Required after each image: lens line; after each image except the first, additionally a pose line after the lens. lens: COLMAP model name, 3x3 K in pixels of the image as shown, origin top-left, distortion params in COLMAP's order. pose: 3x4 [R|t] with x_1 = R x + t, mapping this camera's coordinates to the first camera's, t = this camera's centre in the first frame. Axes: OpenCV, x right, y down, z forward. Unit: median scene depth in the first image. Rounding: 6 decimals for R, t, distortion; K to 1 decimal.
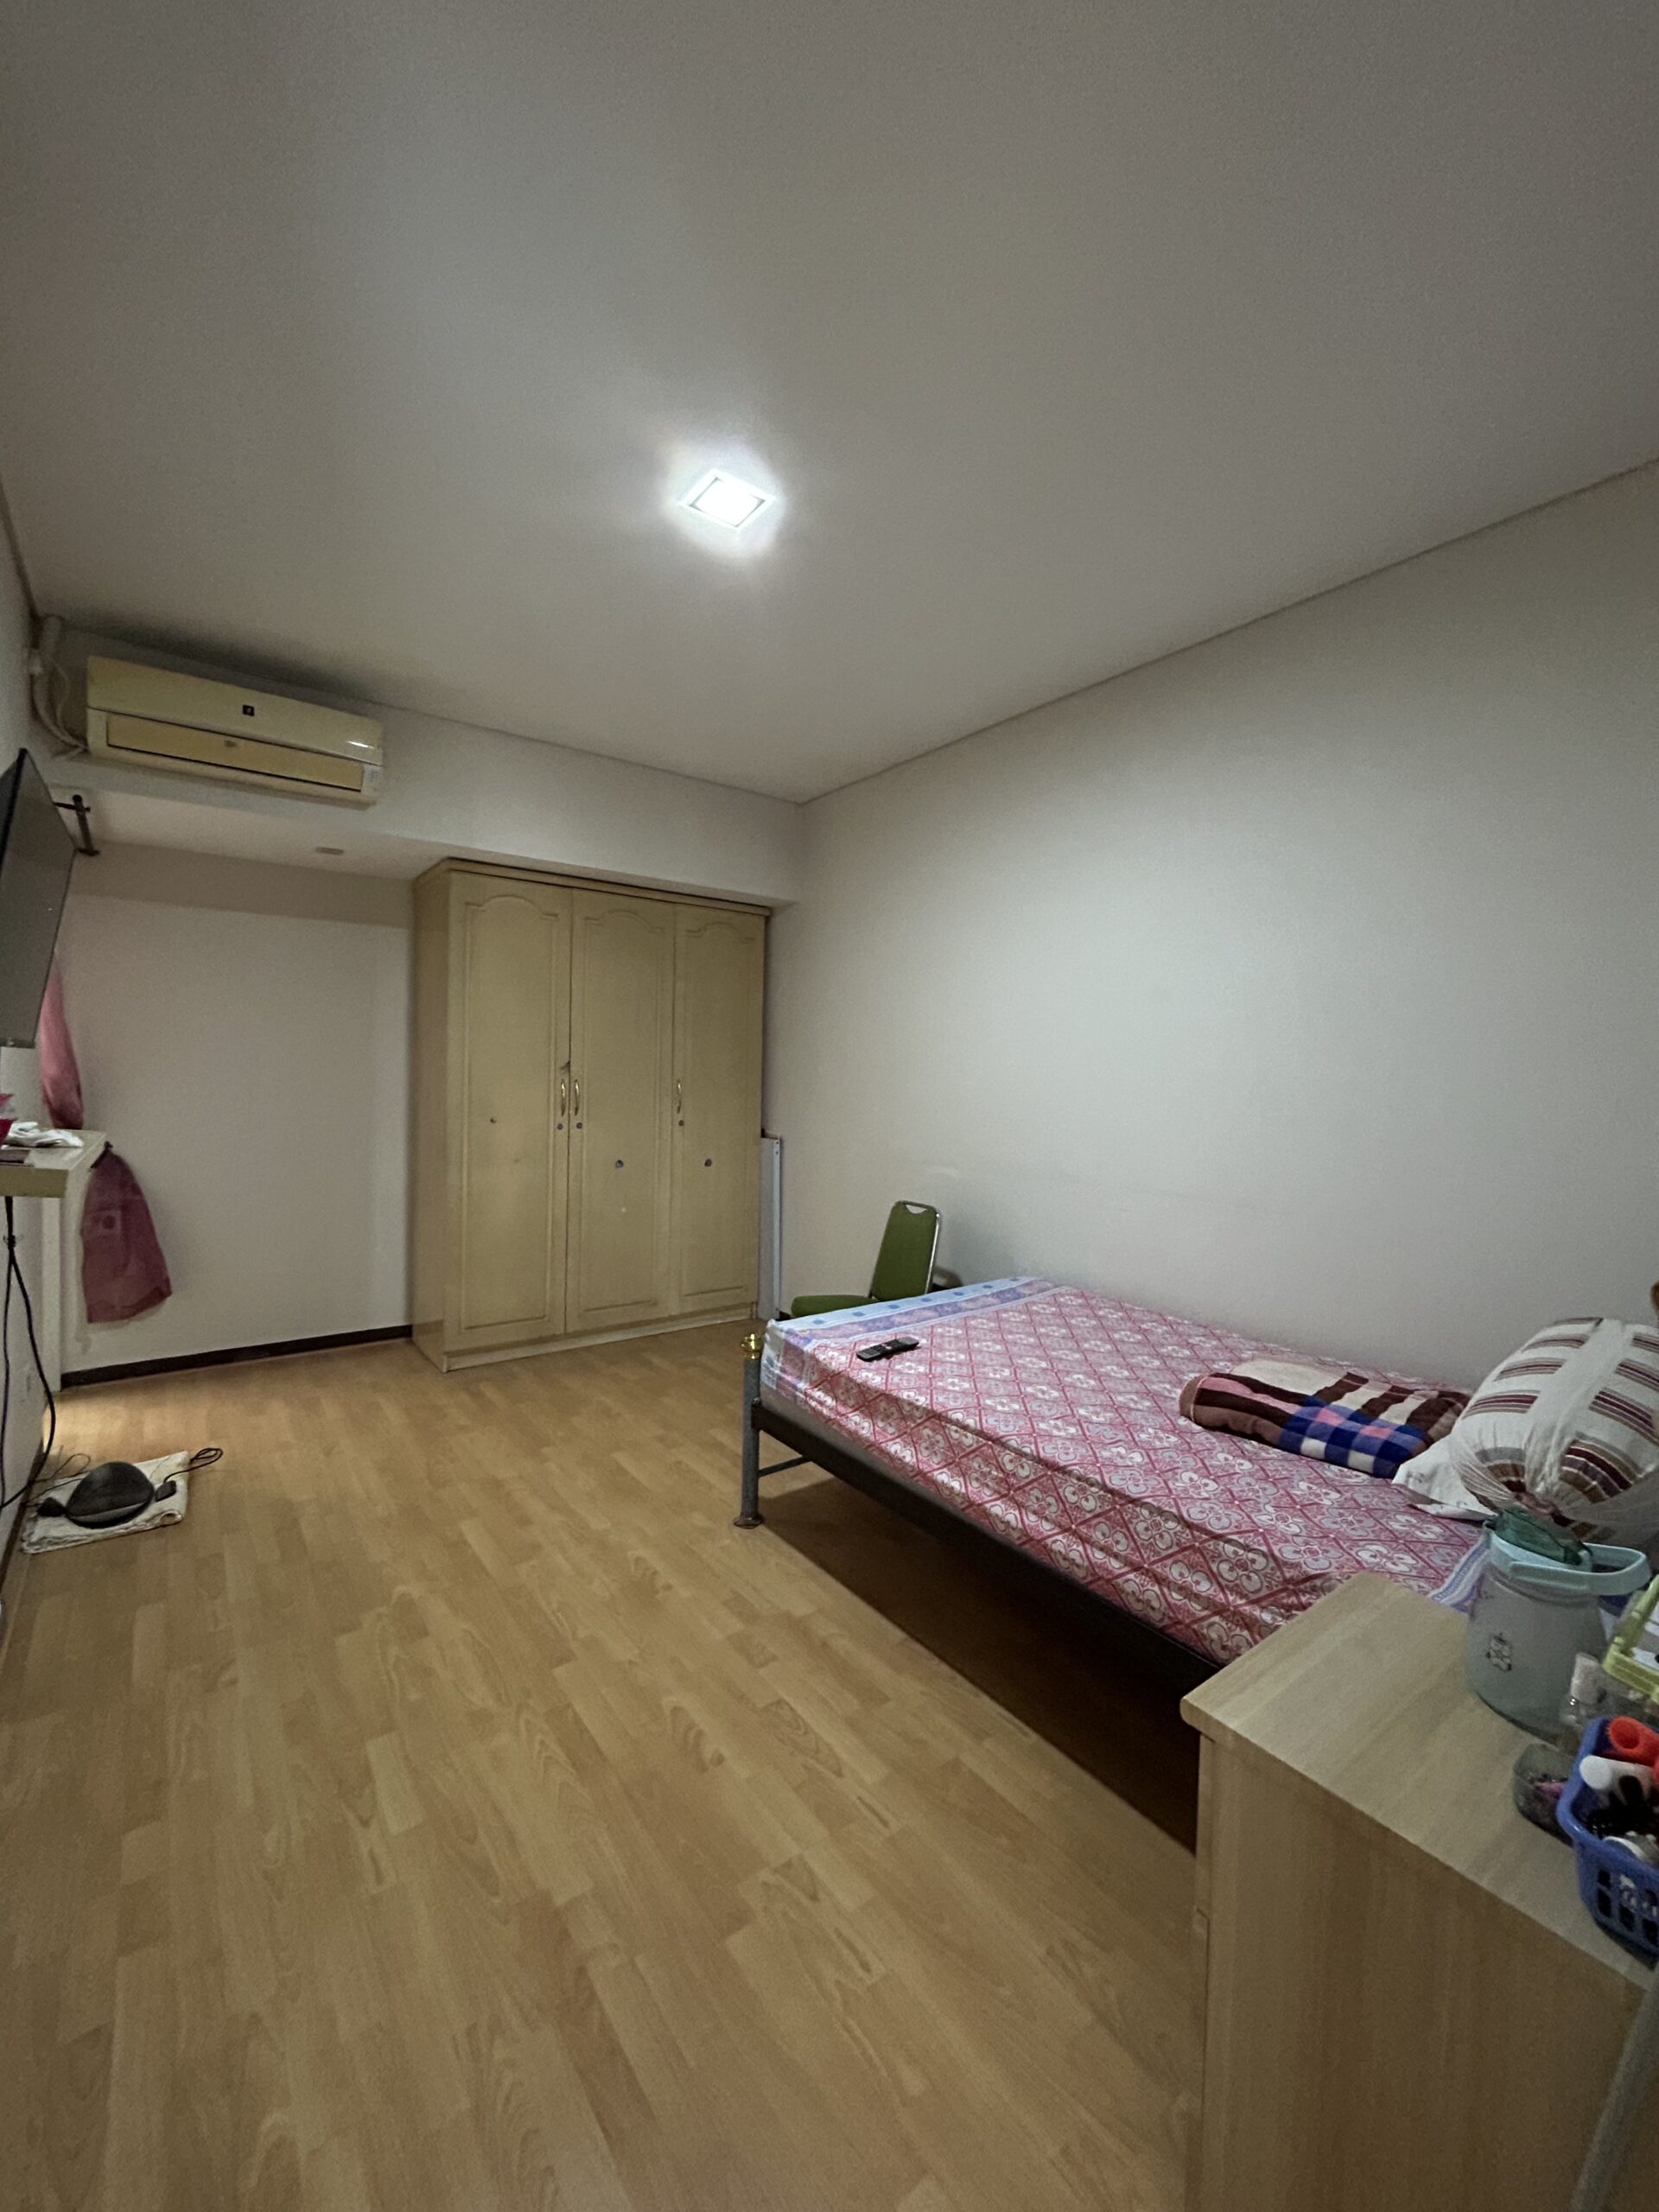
lens RADIAL K [[890.1, 0, 829.5], [0, 890.1, 1106.0], [0, 0, 1]] dist [-0.012080, 0.008264]
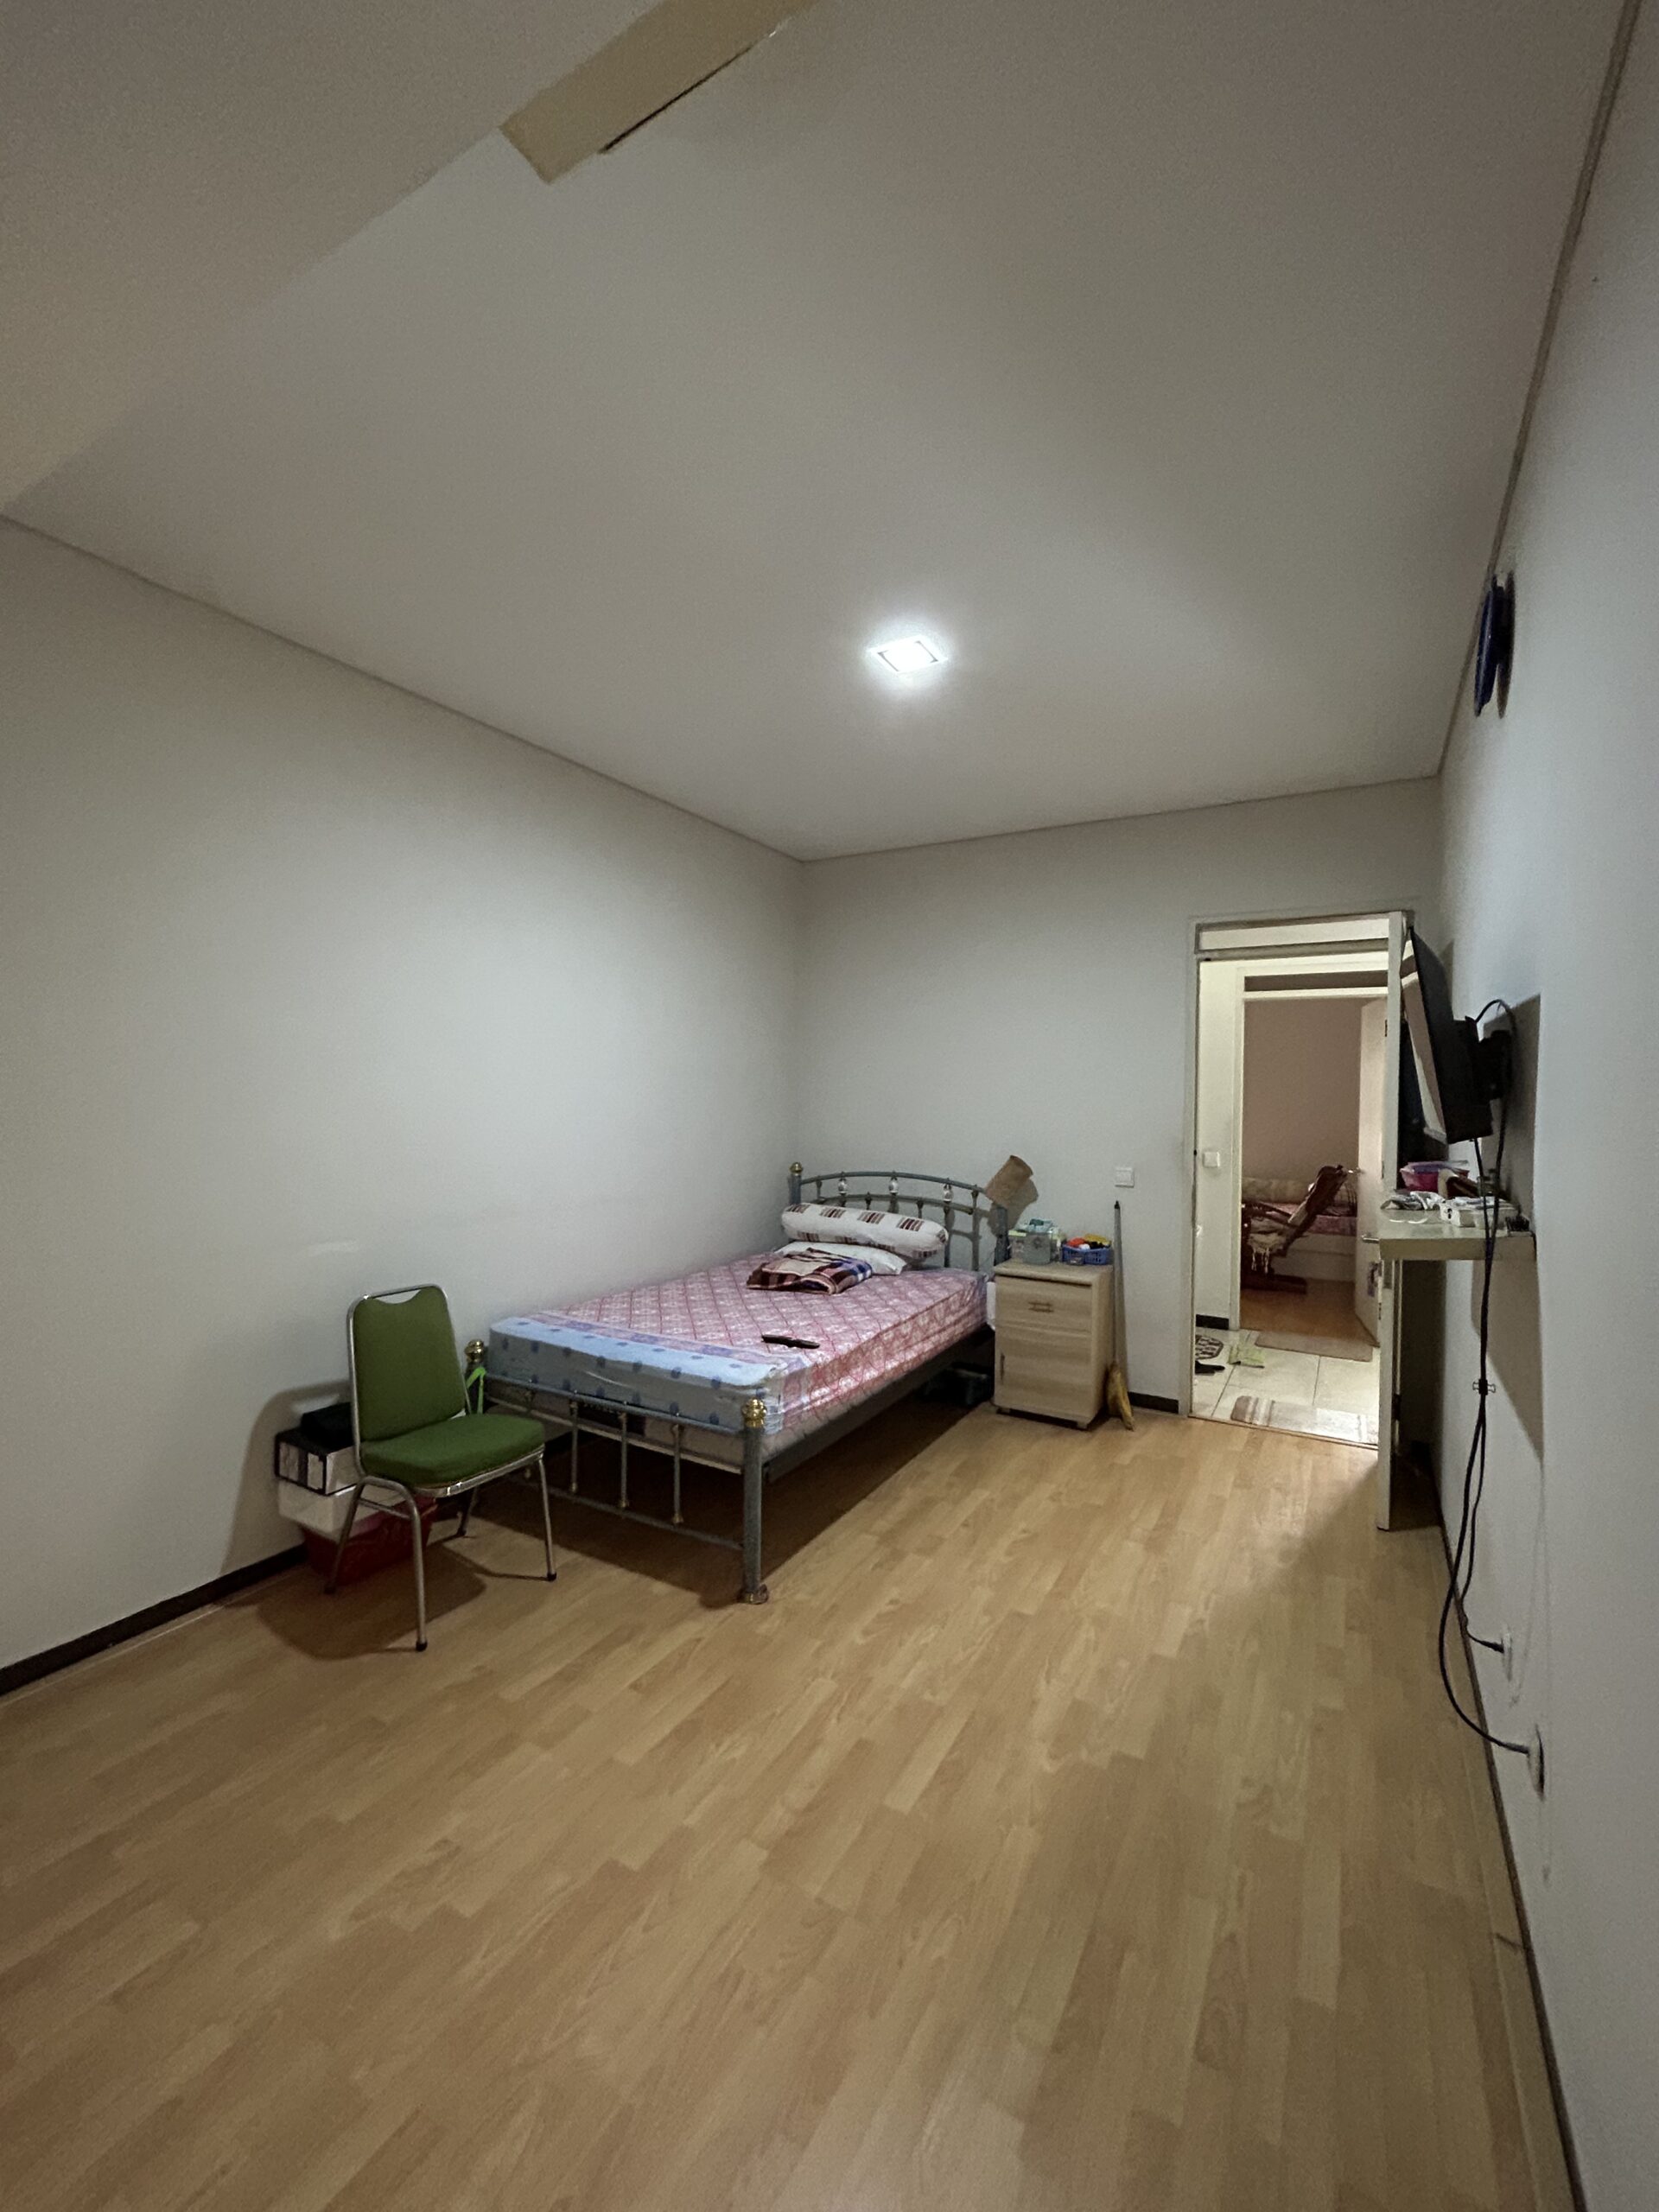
lens RADIAL K [[890.1, 0, 829.5], [0, 890.1, 1106.0], [0, 0, 1]] dist [-0.012080, 0.008264]
pose [[-0.380858, -0.040797, 0.923733, -1.153499], [0.012340, 0.998713, 0.049196, -0.123866], [-0.924551, 0.030135, -0.379864, 1.491268]]
